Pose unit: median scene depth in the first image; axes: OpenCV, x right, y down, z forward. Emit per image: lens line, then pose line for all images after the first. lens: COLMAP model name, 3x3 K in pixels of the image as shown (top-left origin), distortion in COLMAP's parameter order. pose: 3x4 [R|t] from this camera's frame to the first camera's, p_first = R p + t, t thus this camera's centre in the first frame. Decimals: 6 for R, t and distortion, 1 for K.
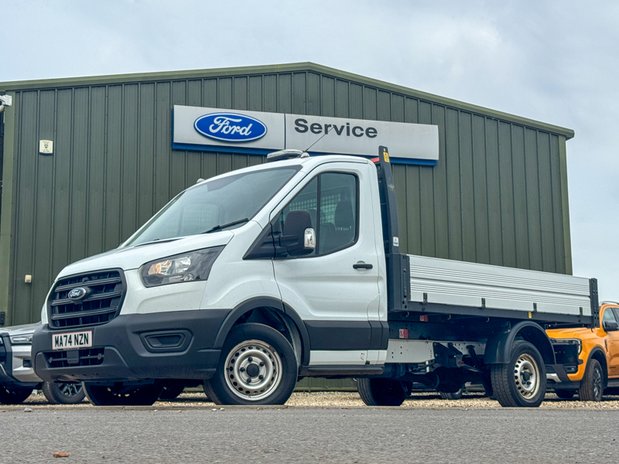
lens RADIAL K [[1007.2, 0, 309.9], [0, 1007.2, 246.5], [0, 0, 1]] dist [-0.002101, 0.843788]
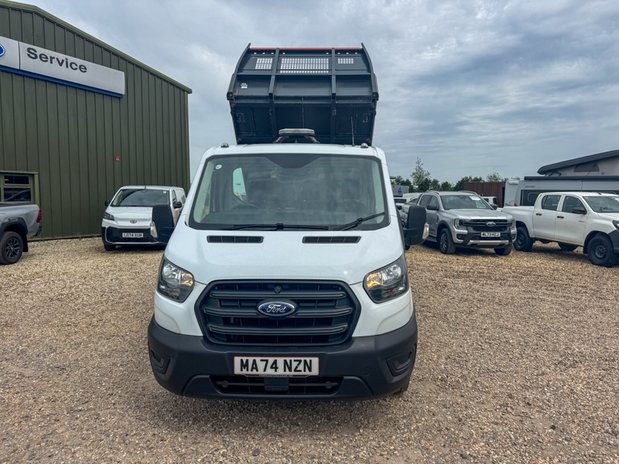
lens RADIAL K [[446.0, 0, 309.5], [0, 446.0, 232.0], [0, 0, 1]] dist [-0.006438, -0.010612]
pose [[0.719104, -0.037226, 0.693905, -0.309401], [-0.116275, 0.978040, 0.172967, -0.054914], [-0.685105, -0.205064, 0.698984, 0.491265]]
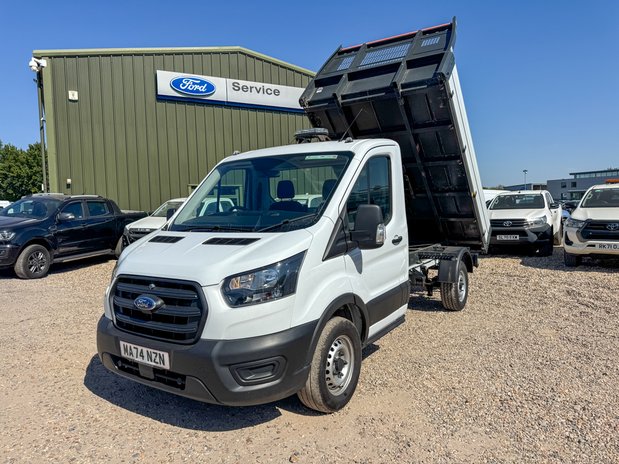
lens RADIAL K [[440.0, 0, 307.6], [0, 440.0, 246.0], [0, 0, 1]] dist [0.001784, -0.001751]
pose [[0.975747, -0.038031, 0.215573, -0.113463], [-0.014104, 0.971824, 0.235286, -0.066524], [-0.218447, -0.232620, 0.947718, 0.401332]]
